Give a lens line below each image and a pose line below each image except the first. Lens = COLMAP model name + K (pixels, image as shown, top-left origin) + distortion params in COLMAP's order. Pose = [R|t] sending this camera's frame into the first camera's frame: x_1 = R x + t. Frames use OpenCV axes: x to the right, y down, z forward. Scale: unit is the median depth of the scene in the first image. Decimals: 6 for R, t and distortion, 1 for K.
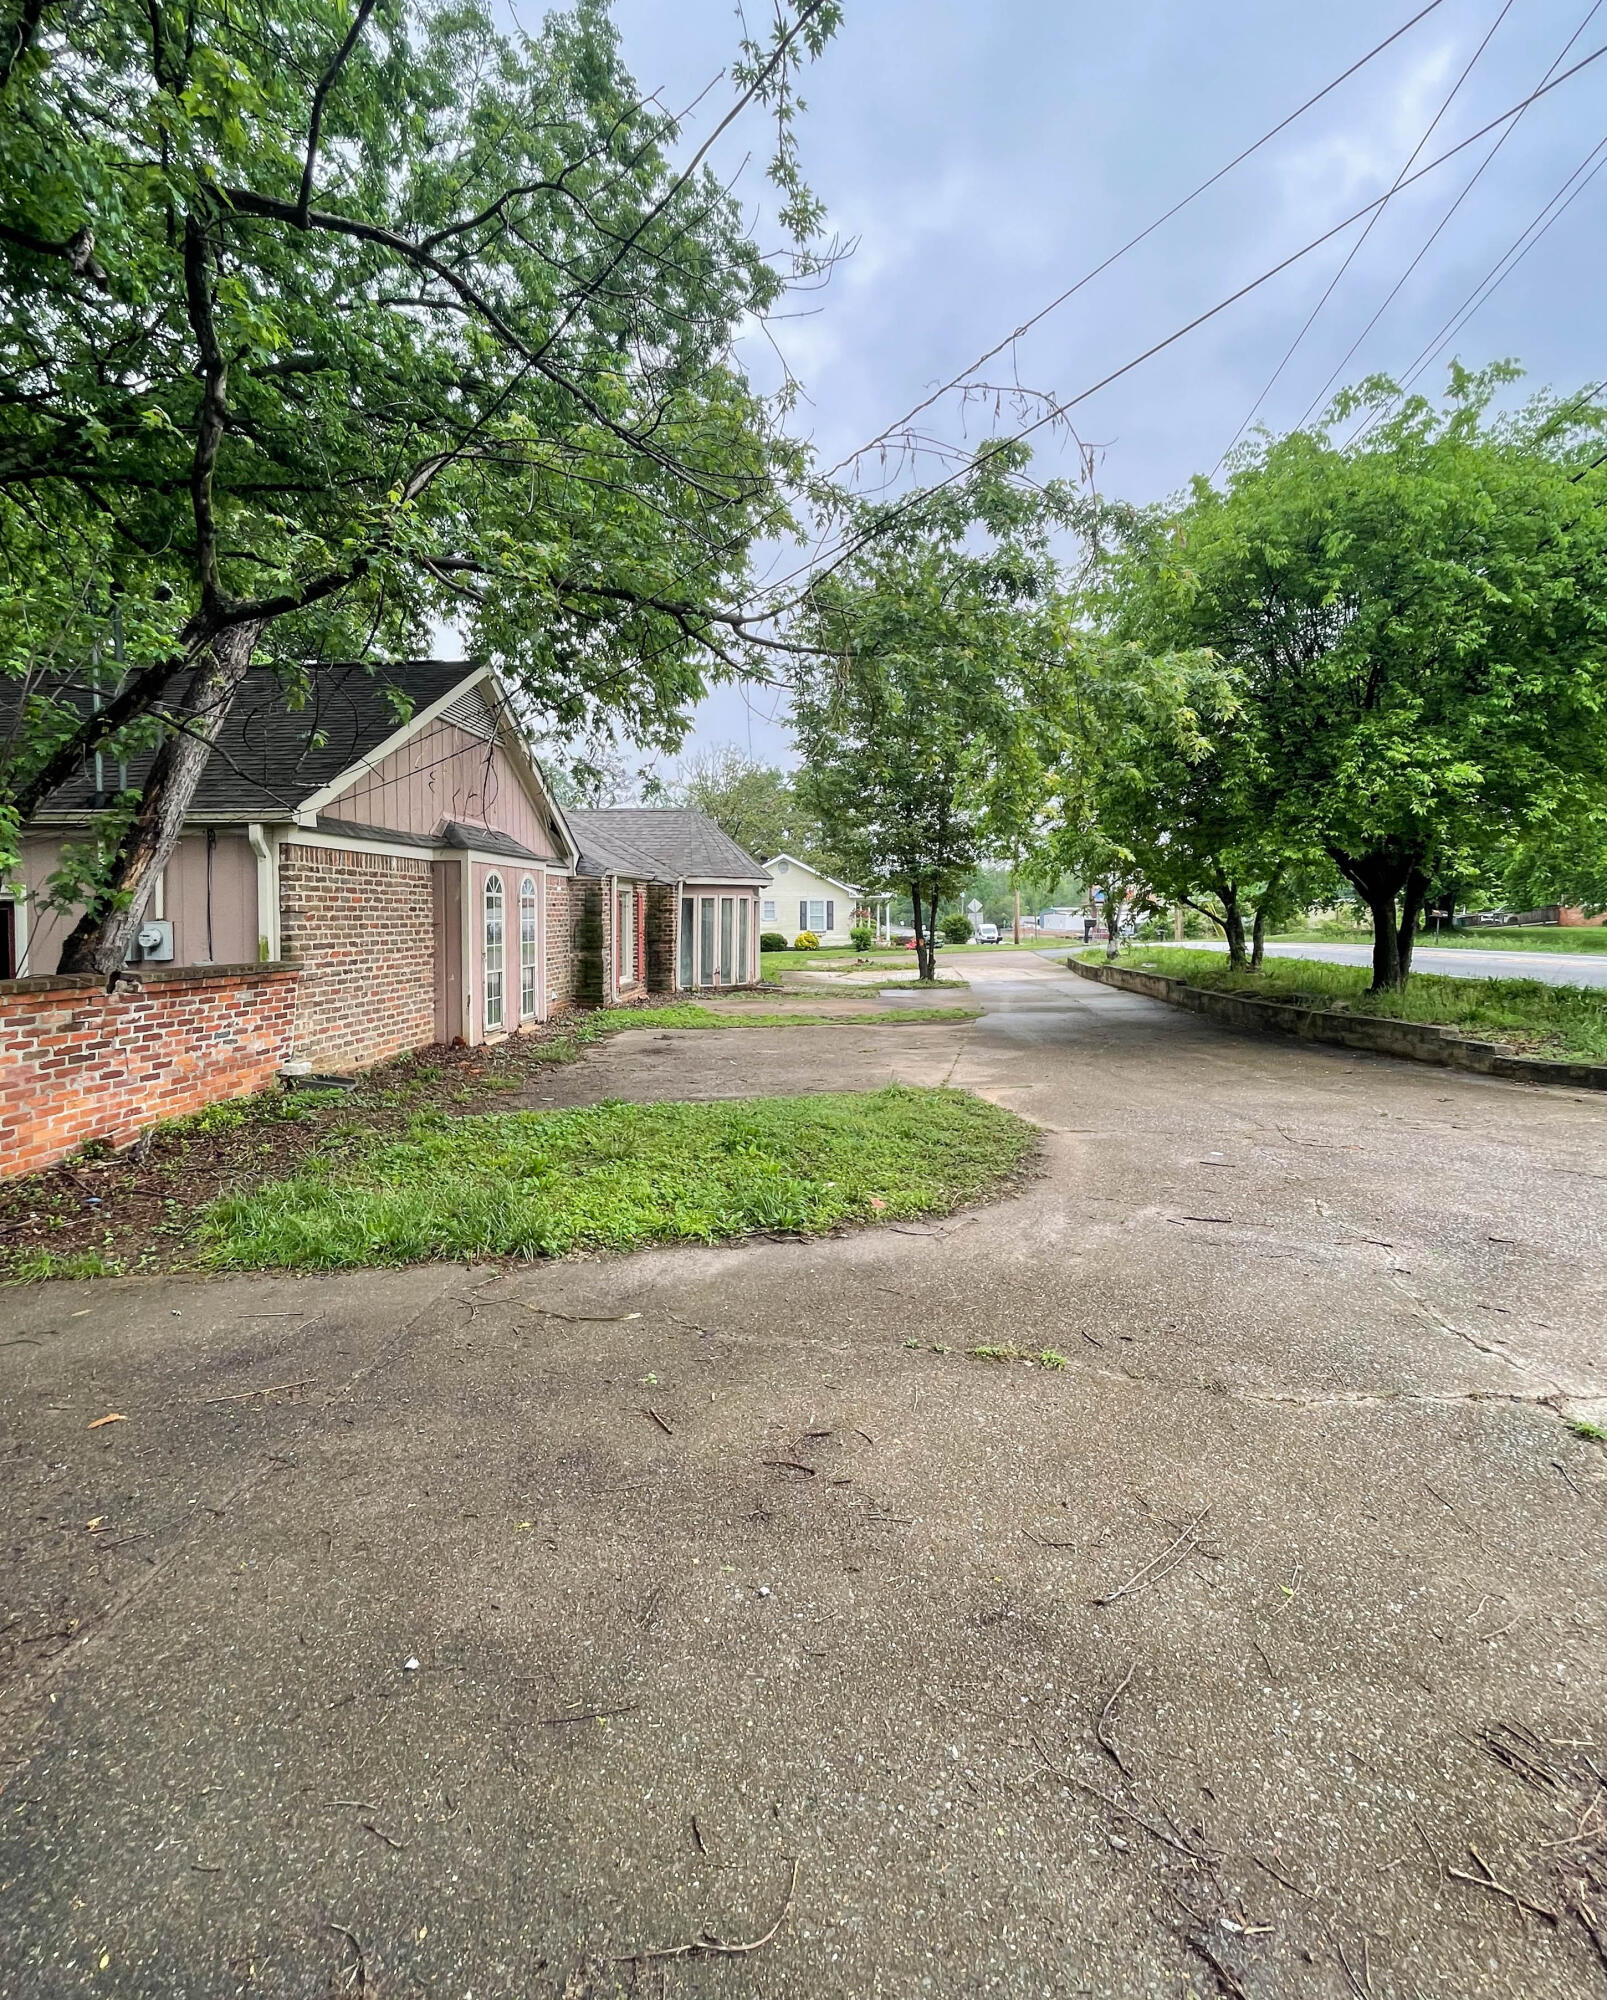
lens RADIAL K [[905.2, 0, 811.7], [0, 905.2, 932.4], [0, 0, 1]] dist [-0.003440, -0.000312]
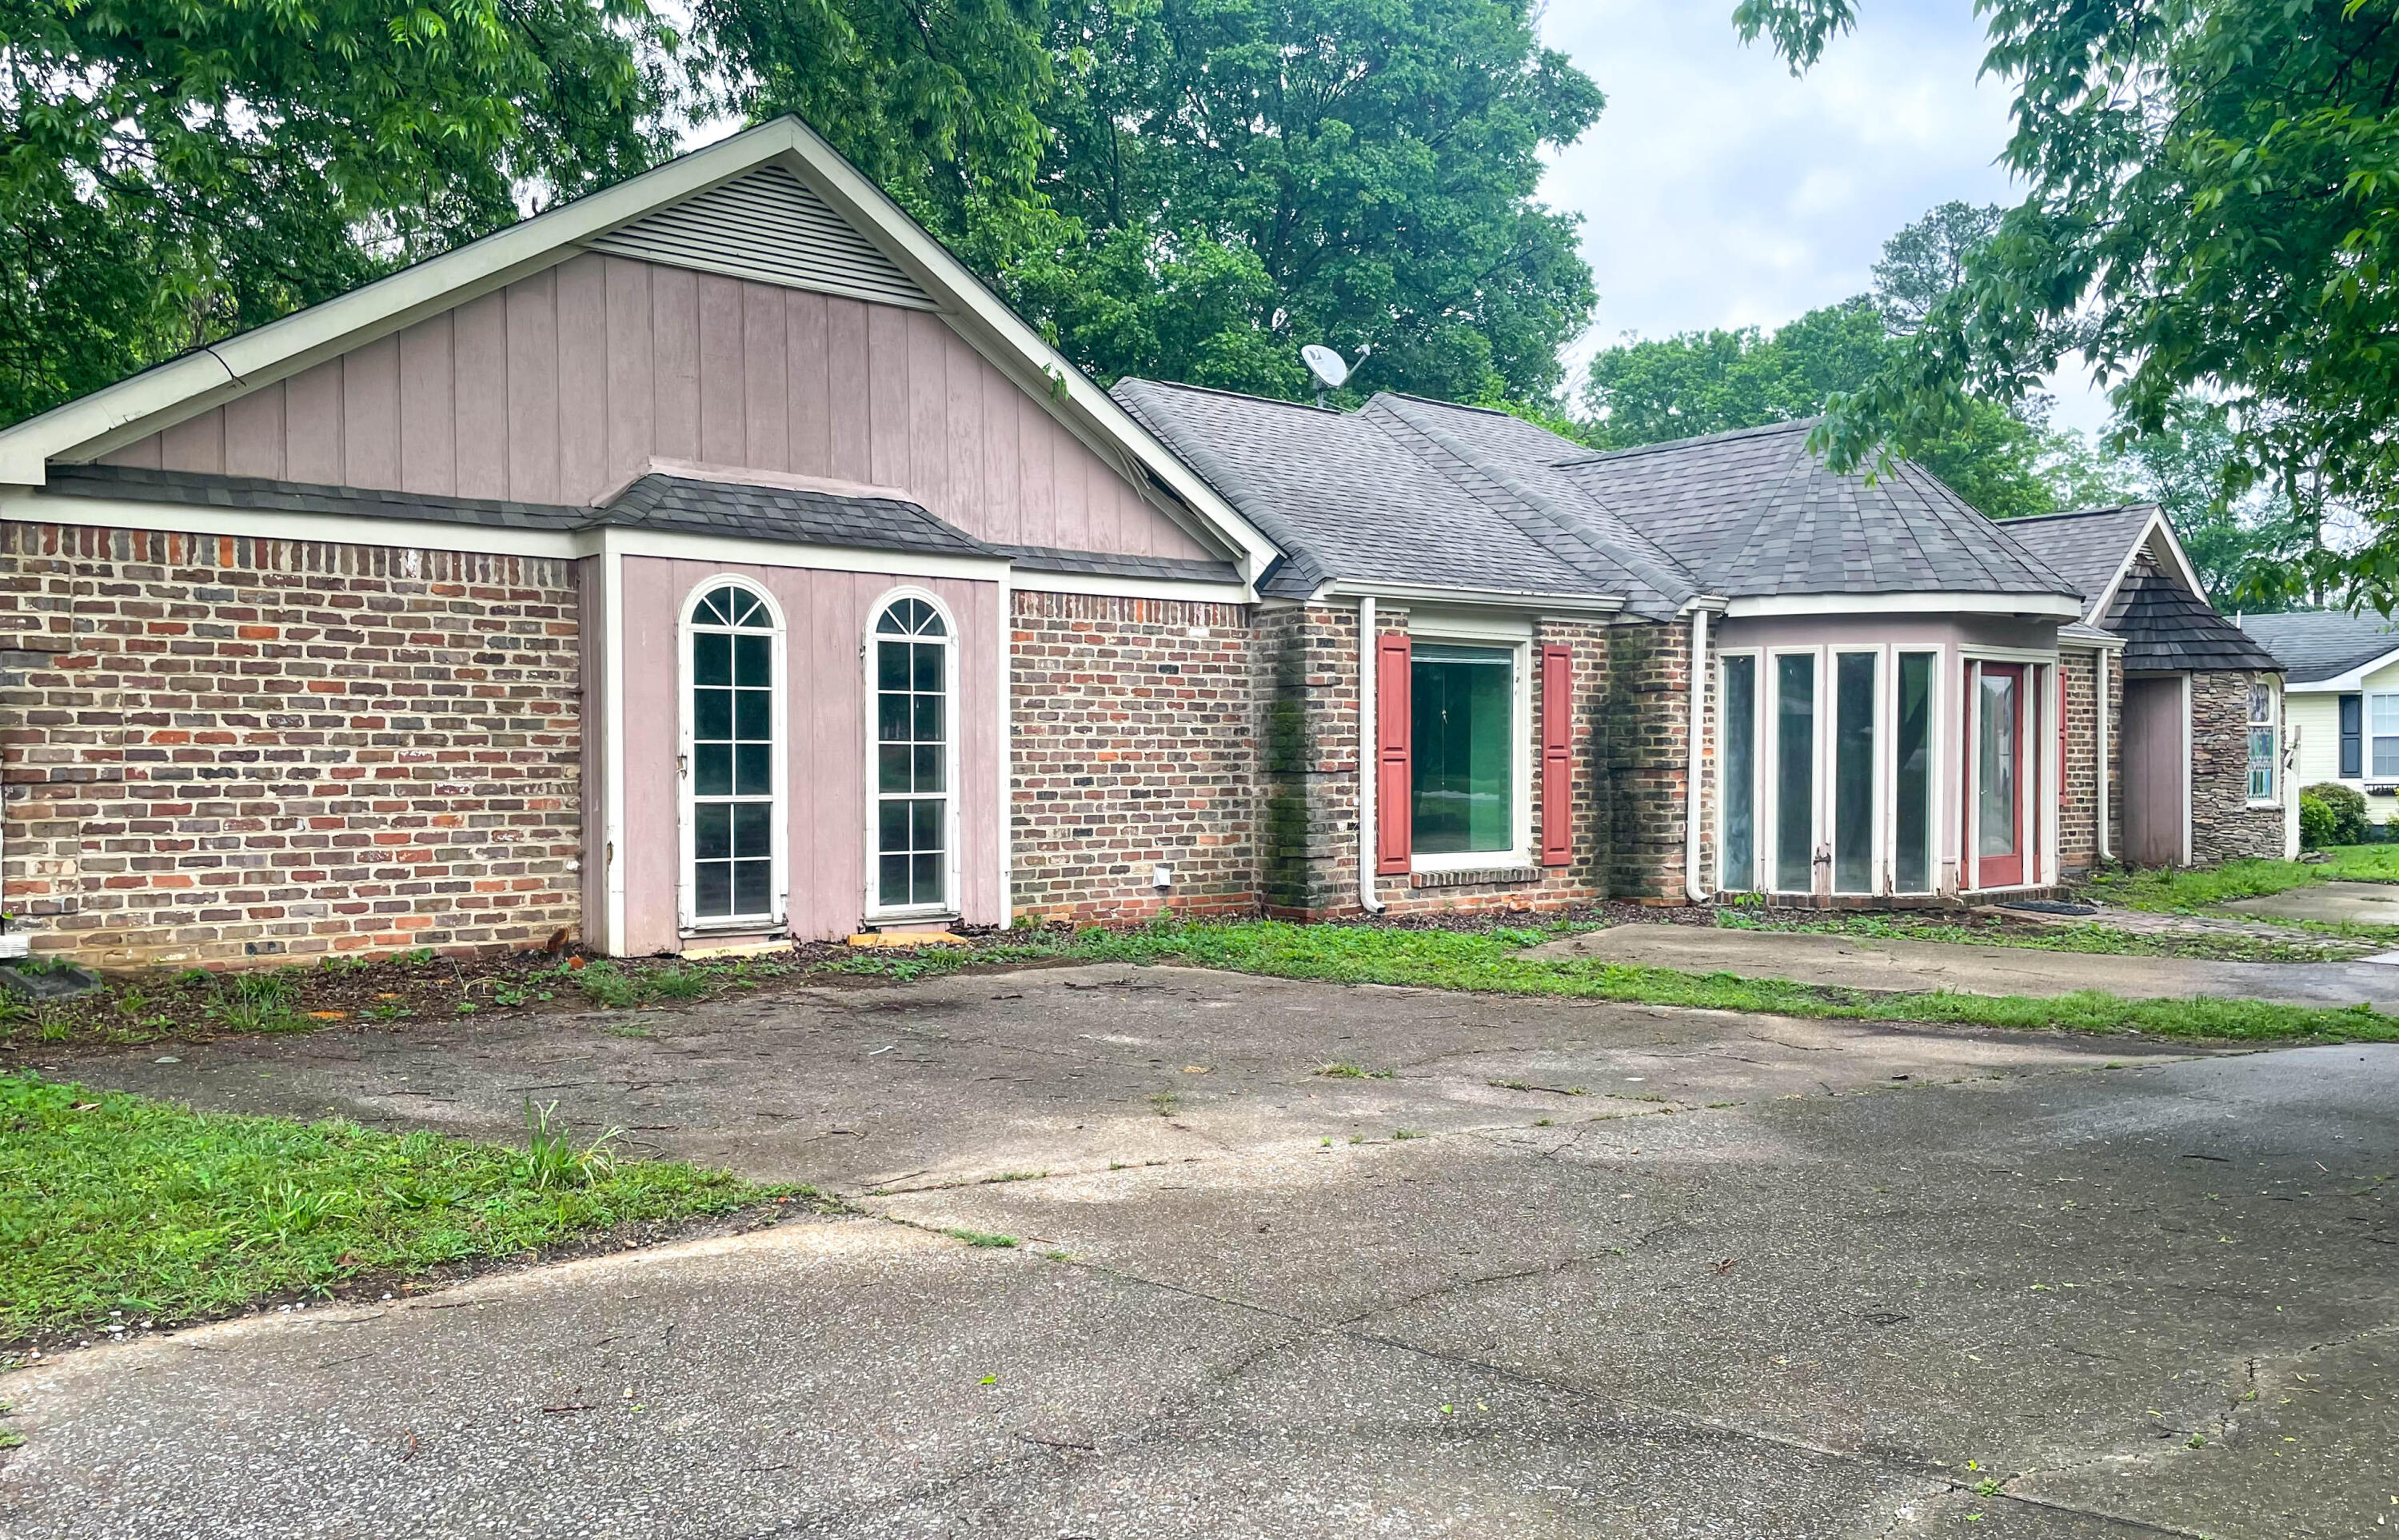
lens RADIAL K [[1894.9, 0, 1190.3], [0, 1894.9, 796.0], [0, 0, 1]] dist [0.069809, -0.066011]
pose [[0.675167, 0.012327, -0.737562, 0.862140], [-0.013776, 0.999897, 0.004101, 0.058431], [0.737536, 0.007392, 0.675267, 0.892133]]
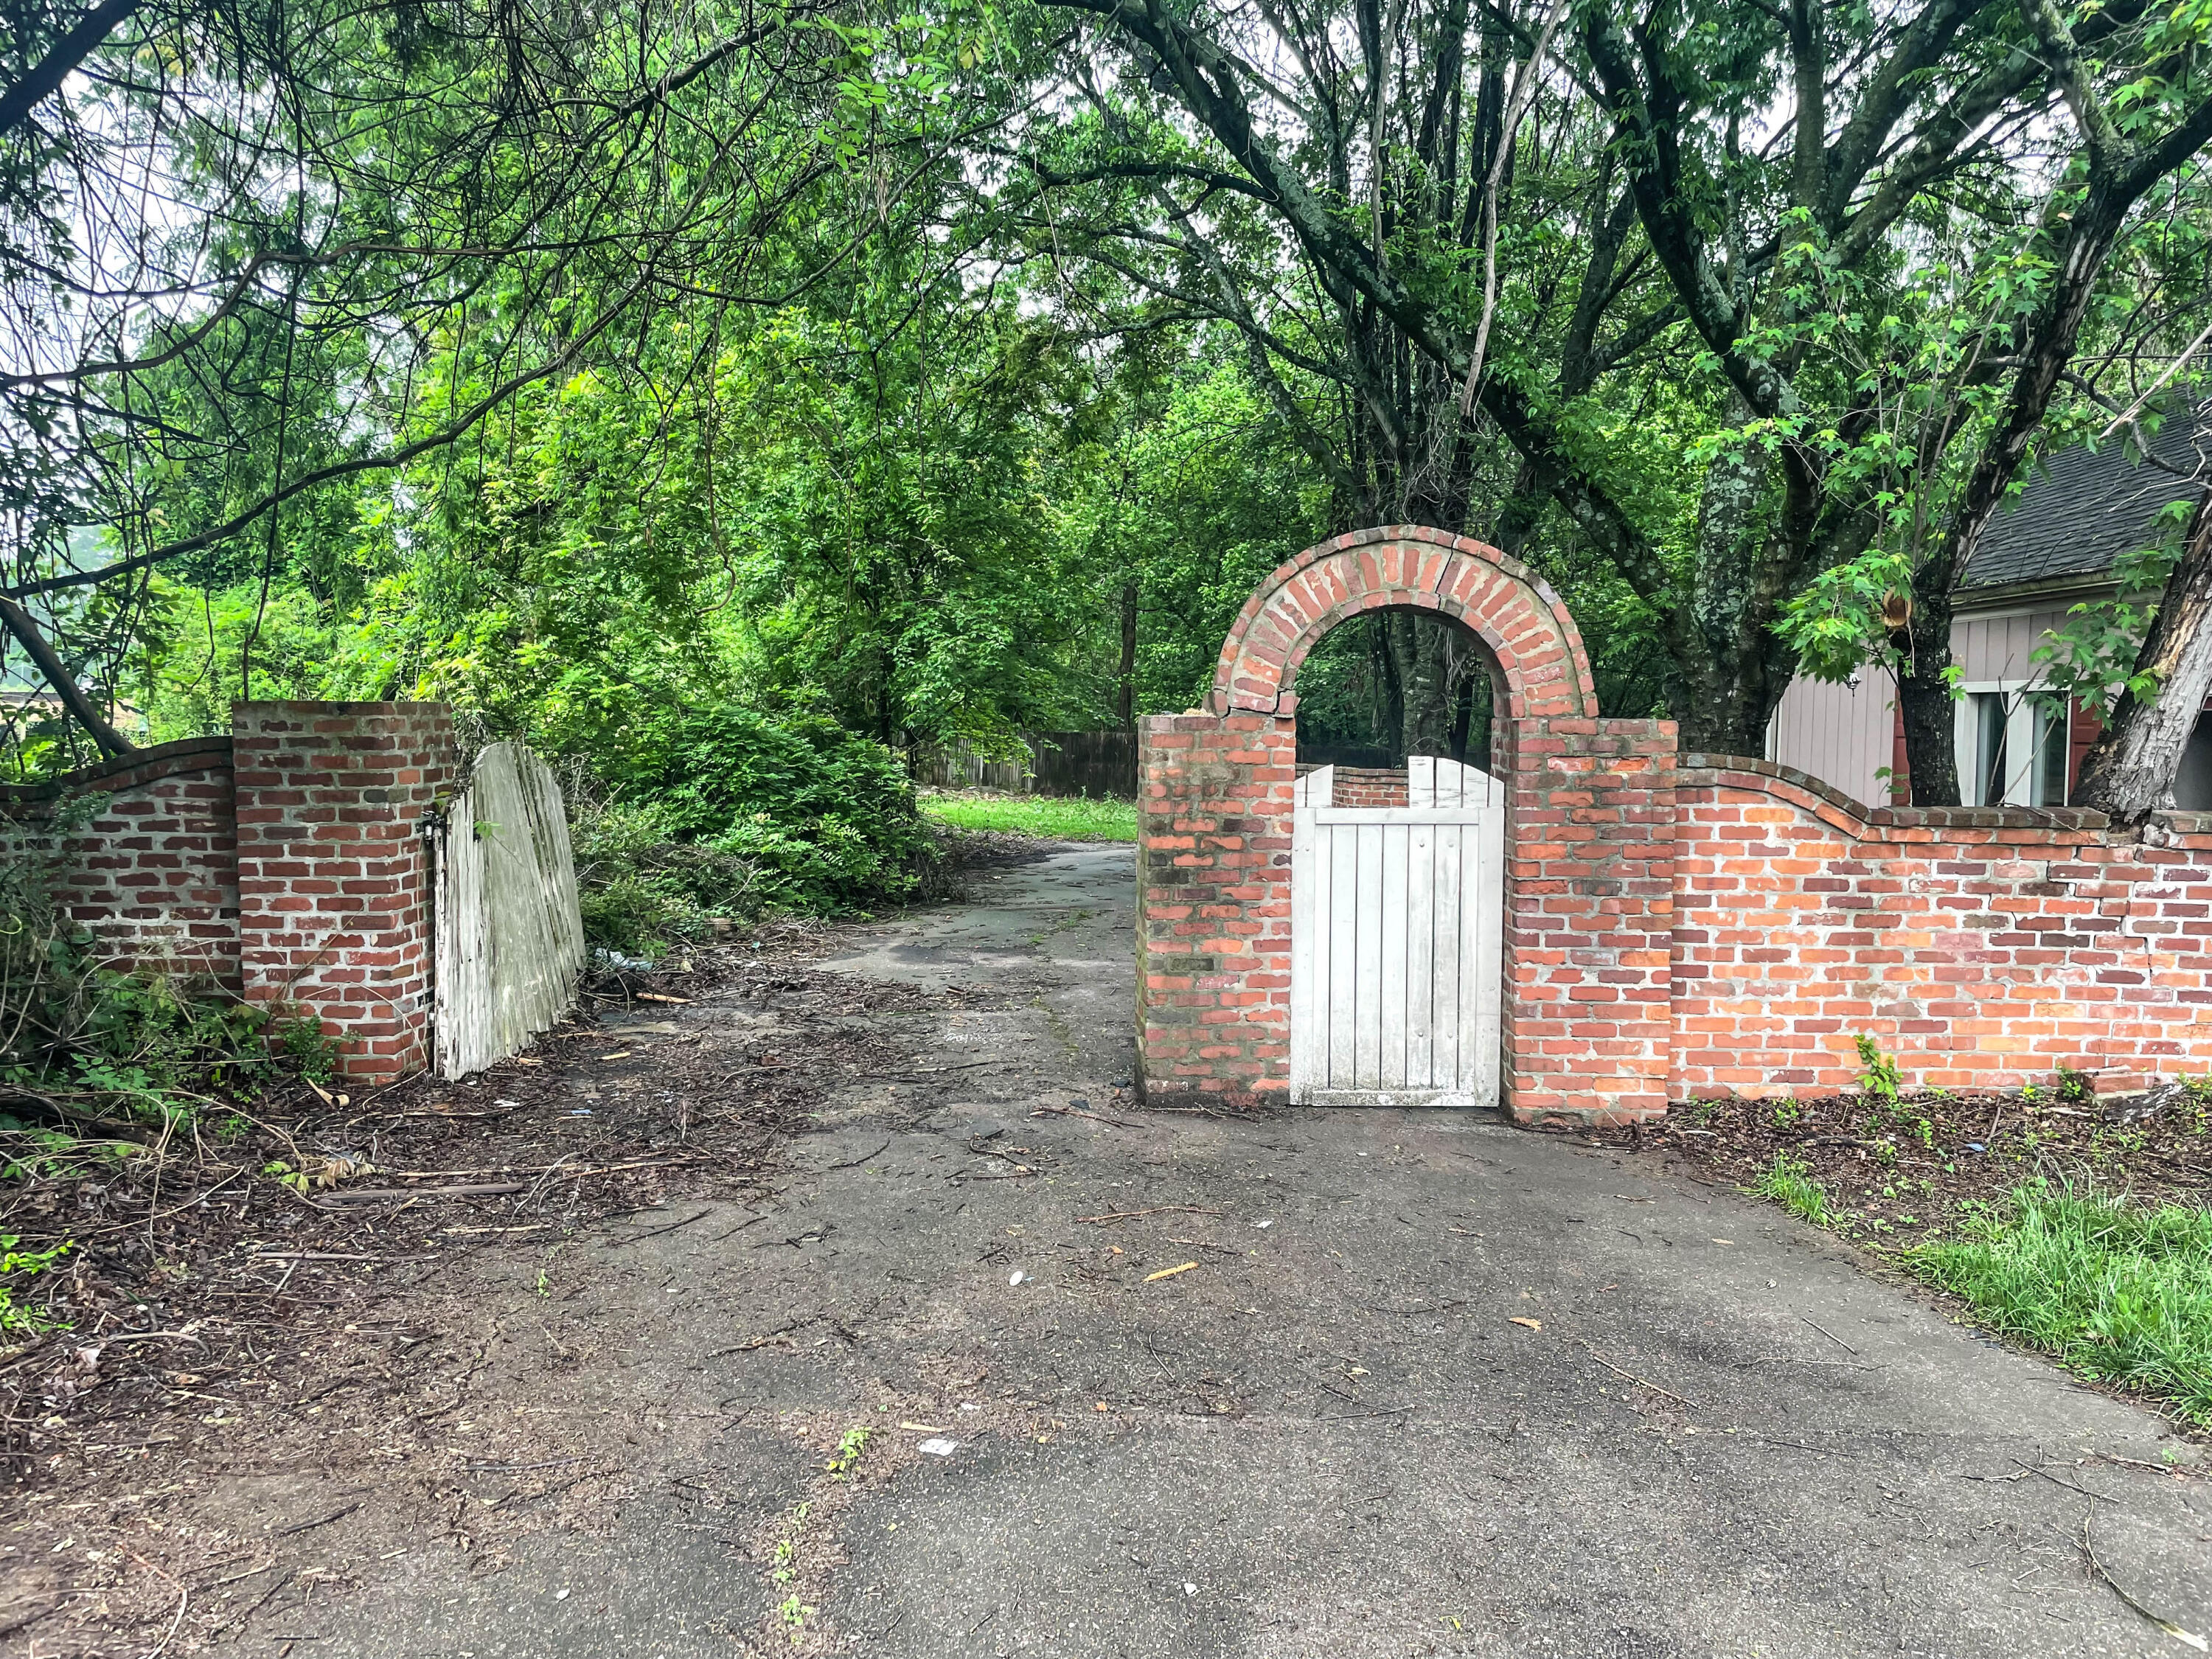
lens RADIAL K [[1696.5, 0, 1122.2], [0, 1696.5, 811.7], [0, 0, 1]] dist [0.044737, -0.023315]
pose [[0.041490, 0.062337, -0.997192, 0.310705], [-0.036812, 0.997470, 0.060823, 0.000170], [0.998461, 0.034185, 0.043680, 0.241298]]
